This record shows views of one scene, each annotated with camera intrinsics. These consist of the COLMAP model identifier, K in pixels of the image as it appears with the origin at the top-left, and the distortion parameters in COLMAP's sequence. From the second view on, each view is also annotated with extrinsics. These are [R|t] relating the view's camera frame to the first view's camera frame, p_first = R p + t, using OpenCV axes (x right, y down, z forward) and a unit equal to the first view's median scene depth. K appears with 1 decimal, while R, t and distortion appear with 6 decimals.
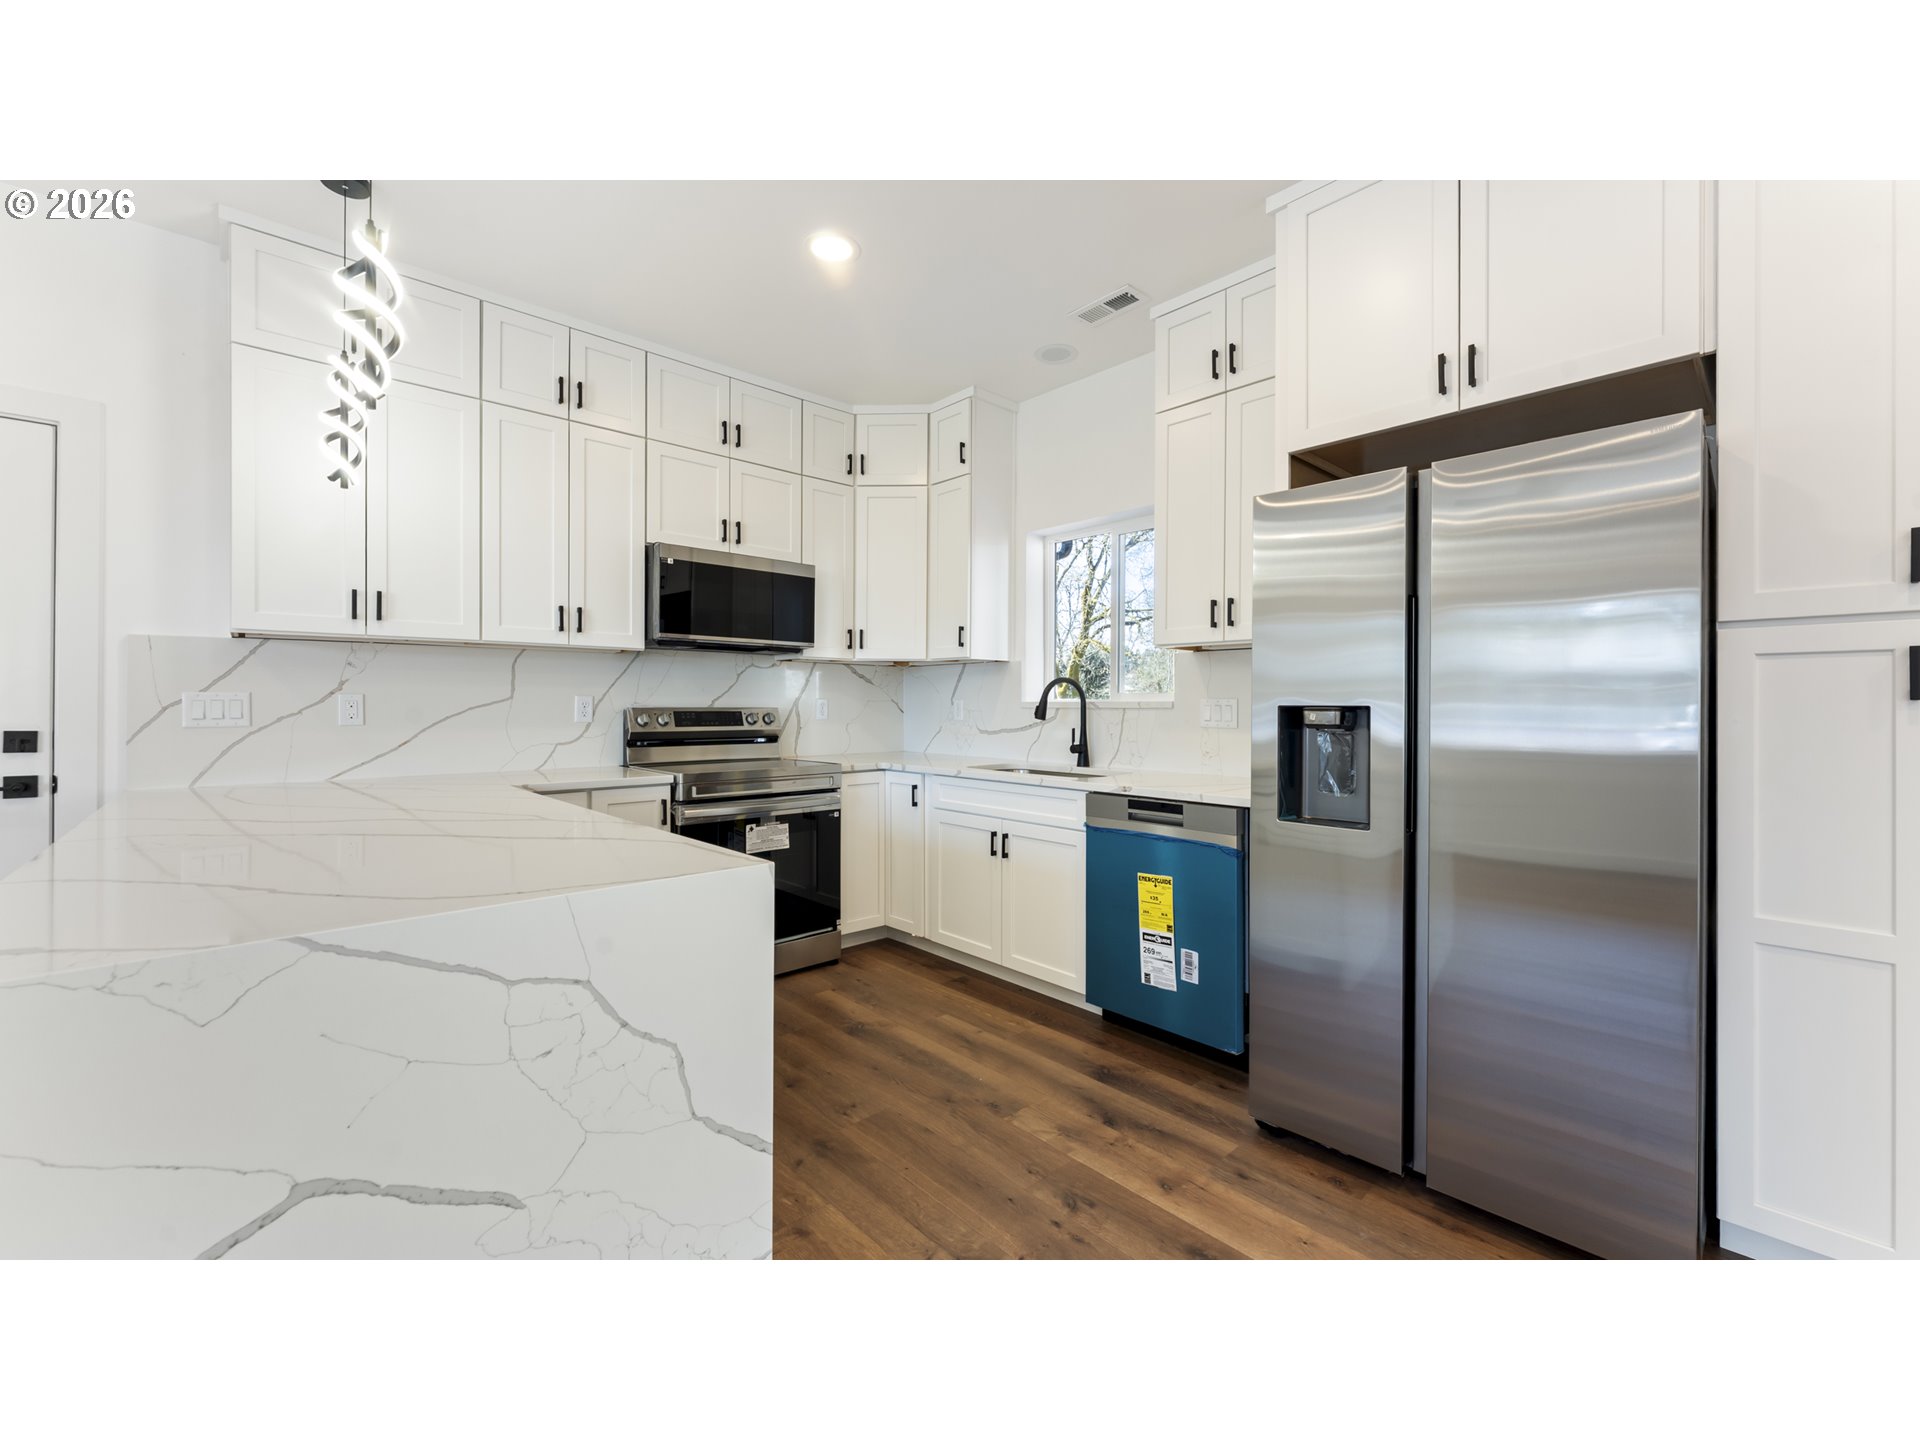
lens RADIAL K [[771.7, 0, 970.8], [0, 771.7, 705.8], [0, 0, 1]] dist [-0.001216, -0.000291]
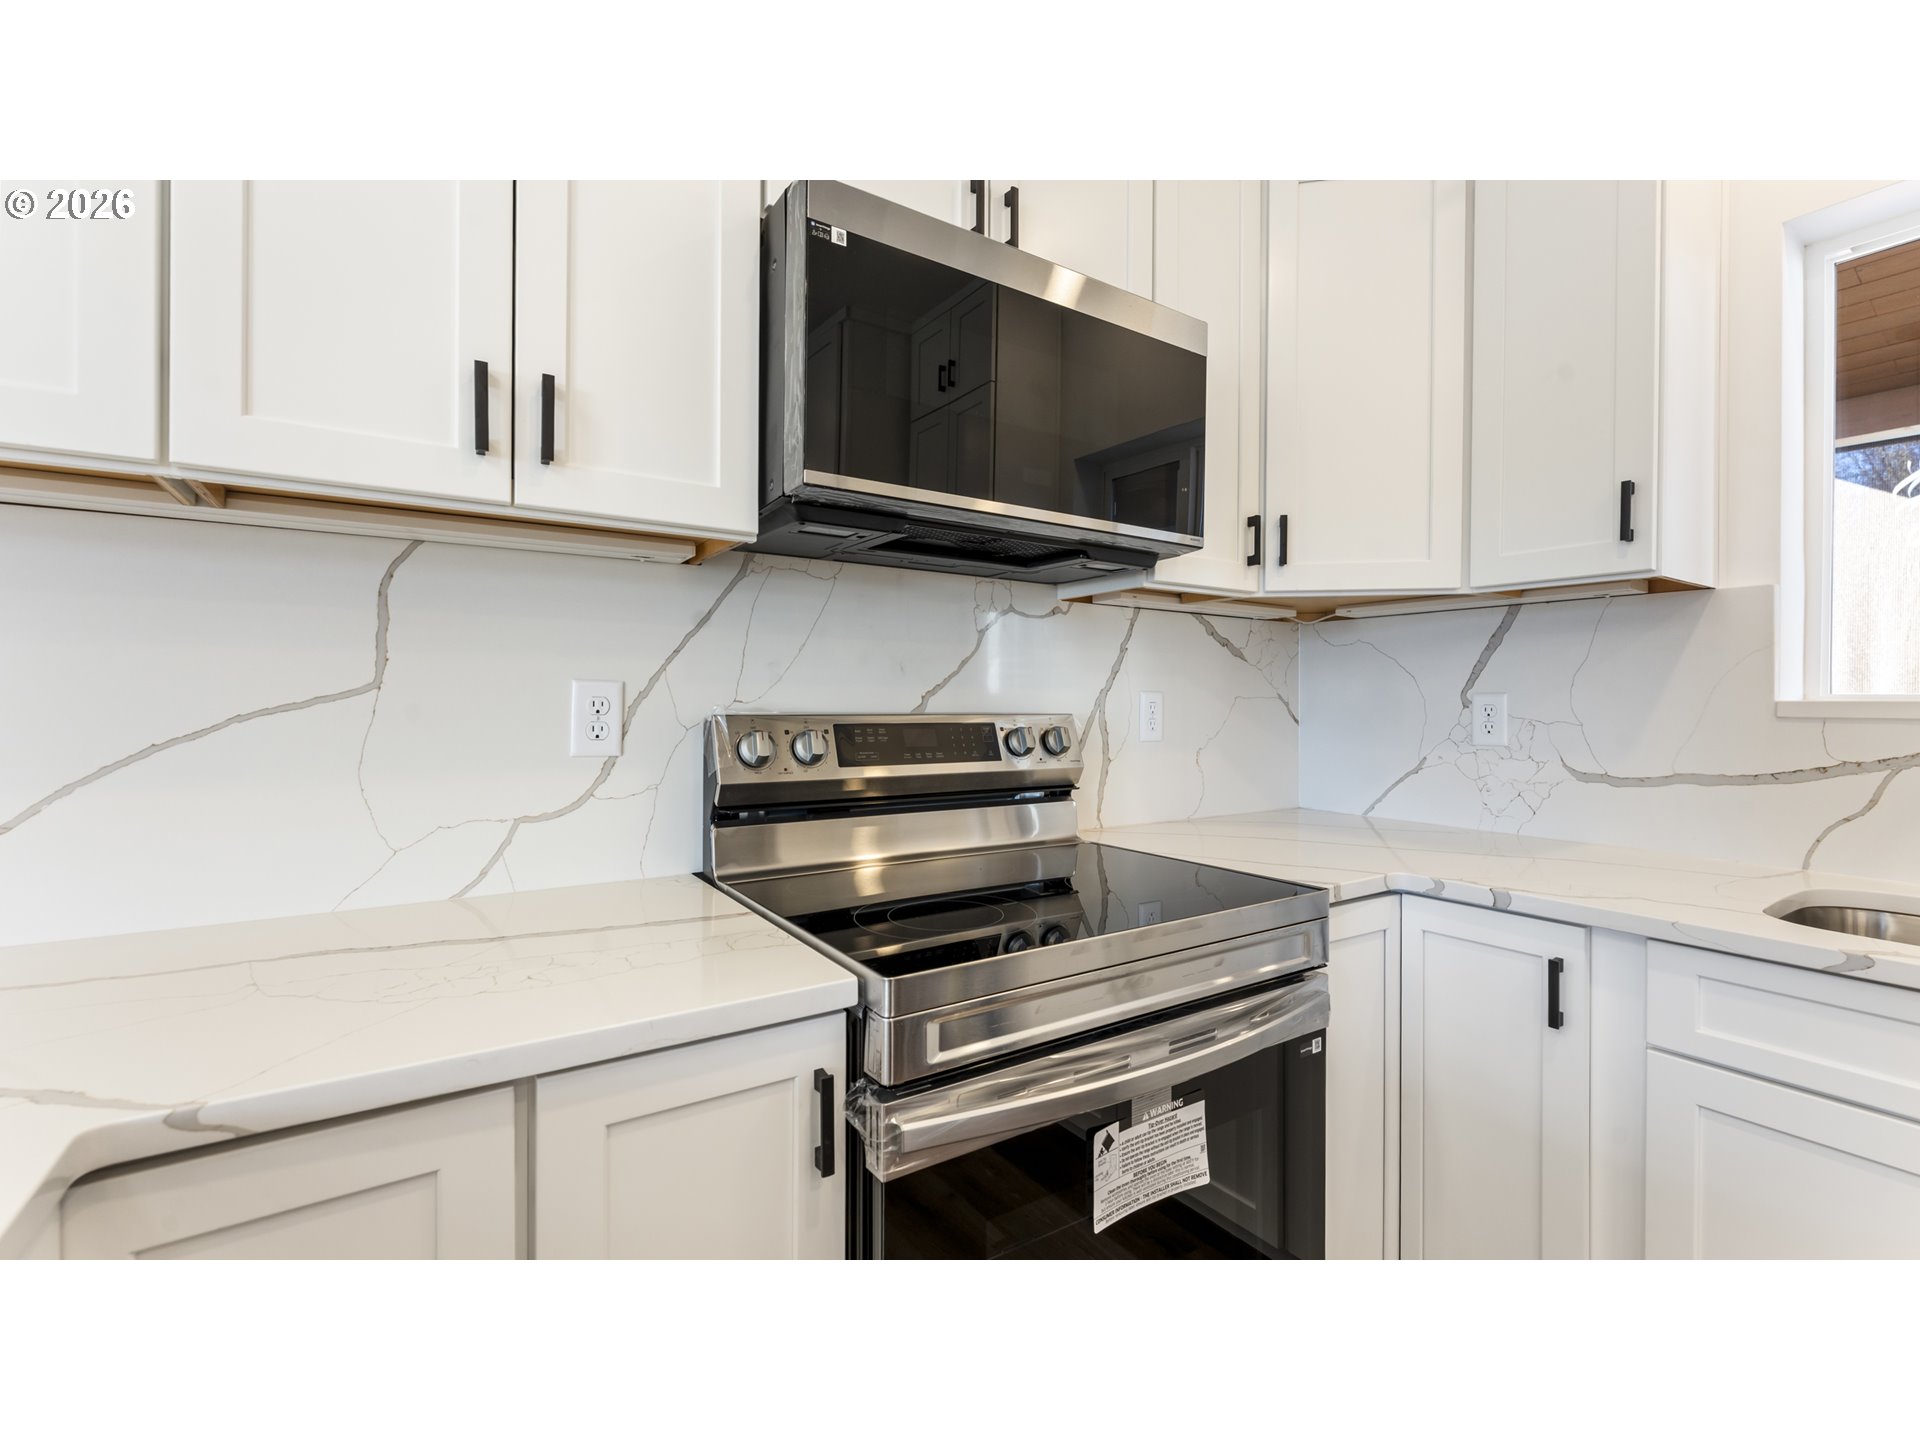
lens RADIAL K [[833.6, 0, 966.9], [0, 833.6, 701.5], [0, 0, 1]] dist [0.002091, 0.000159]
pose [[0.986544, 0.002508, -0.163478, -0.275912], [-0.002881, 0.999994, -0.002041, -0.003383], [0.163472, 0.002484, 0.986545, 0.662203]]
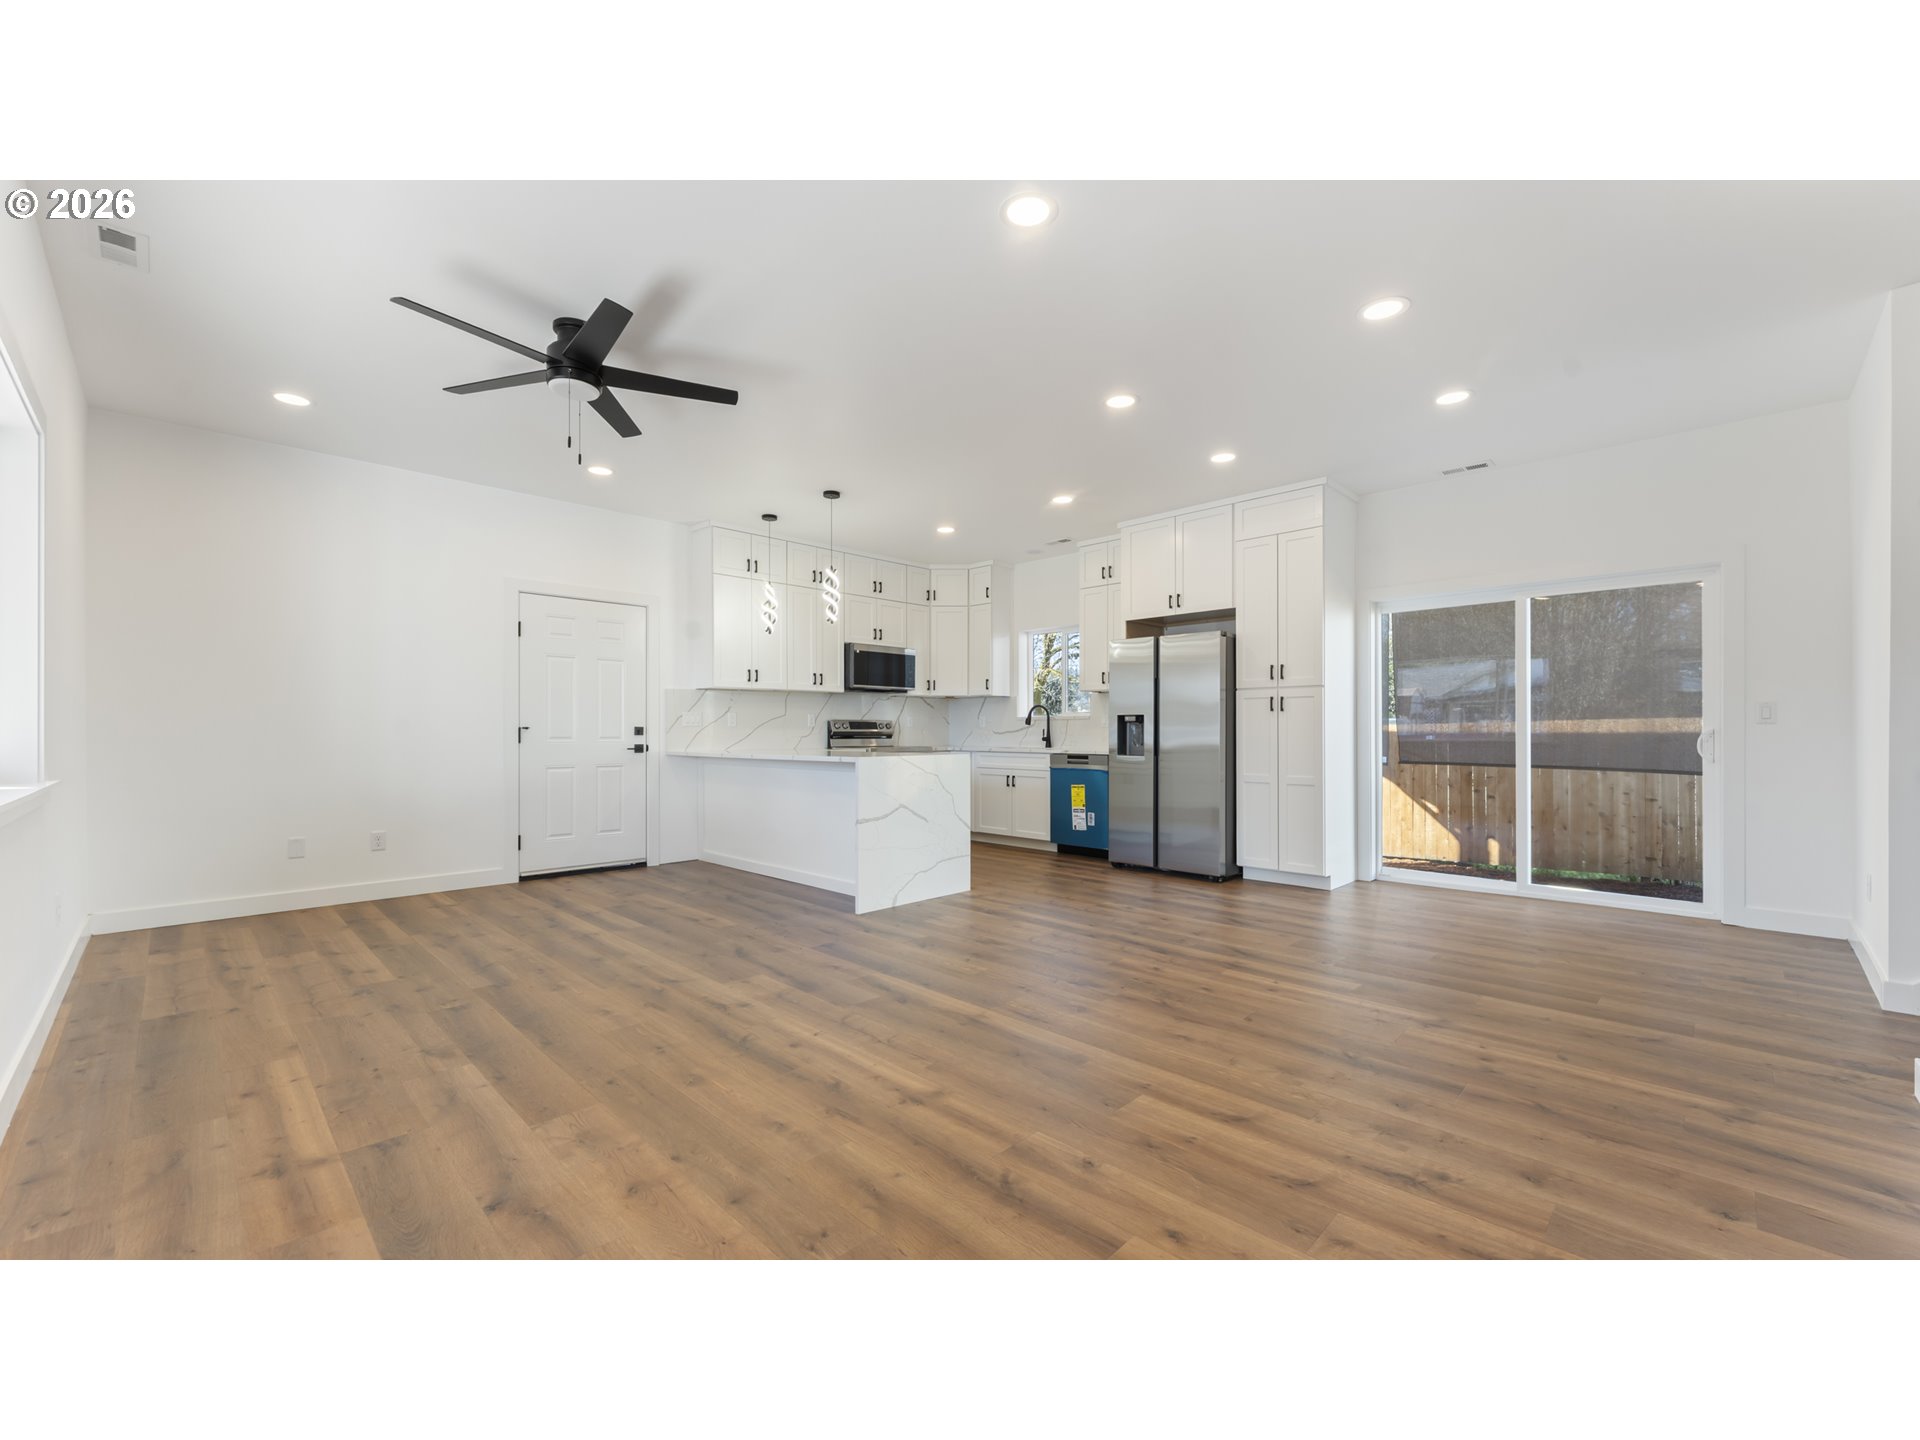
lens RADIAL K [[771.7, 0, 949.2], [0, 771.7, 720.2], [0, 0, 1]] dist [-0.001216, -0.000291]
pose [[0.999752, -0.001864, 0.022205, -0.176186], [0.002167, 0.999905, -0.013589, 0.034027], [-0.022177, 0.013634, 0.999661, -1.132157]]
